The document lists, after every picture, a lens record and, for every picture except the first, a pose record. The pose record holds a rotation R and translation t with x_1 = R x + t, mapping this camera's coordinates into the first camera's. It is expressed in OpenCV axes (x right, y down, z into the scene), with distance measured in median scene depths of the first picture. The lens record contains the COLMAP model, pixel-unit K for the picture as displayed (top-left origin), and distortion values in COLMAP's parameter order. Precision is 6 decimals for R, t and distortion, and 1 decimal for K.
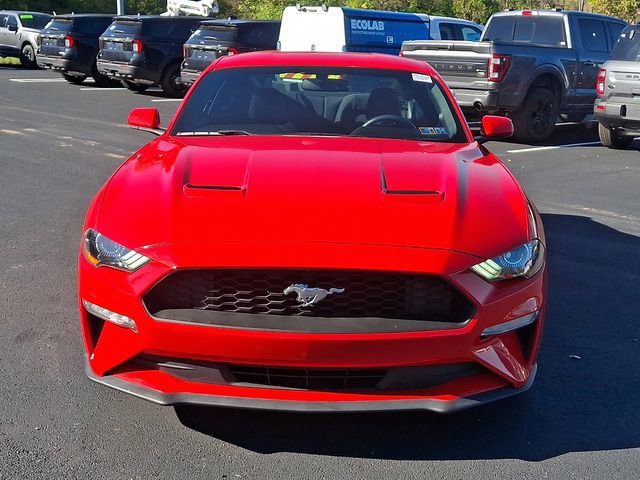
lens RADIAL K [[918.6, 0, 319.7], [0, 918.6, 244.2], [0, 0, 1]] dist [0.117496, 0.000000]
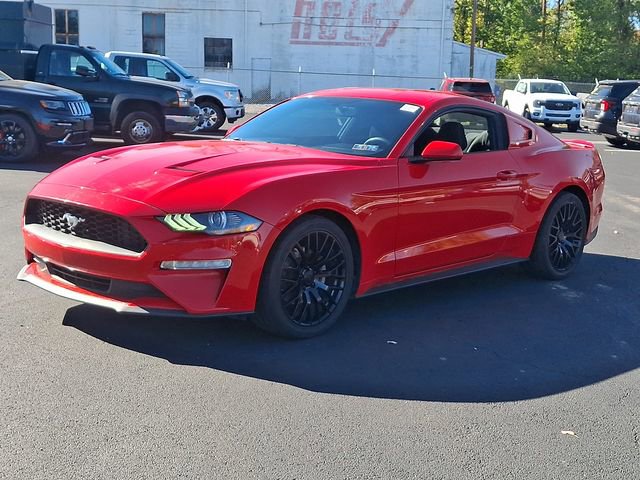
lens RADIAL K [[918.6, 0, 326.6], [0, 918.6, 240.9], [0, 0, 1]] dist [0.117496, 0.000000]
pose [[0.754881, 0.117043, -0.645334, 1.268644], [-0.168691, 0.985494, -0.018590, 0.042796], [0.633797, 0.122895, 0.763674, 0.082047]]
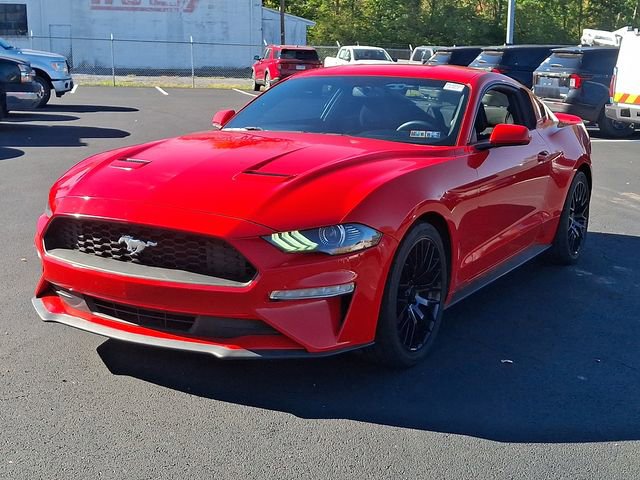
lens RADIAL K [[918.6, 0, 318.3], [0, 918.6, 233.6], [0, 0, 1]] dist [0.117496, 0.000000]
pose [[0.880974, 0.085891, -0.465303, 0.744308], [-0.107993, 0.993930, -0.020997, 0.037092], [0.460676, 0.068748, 0.884902, 0.022790]]
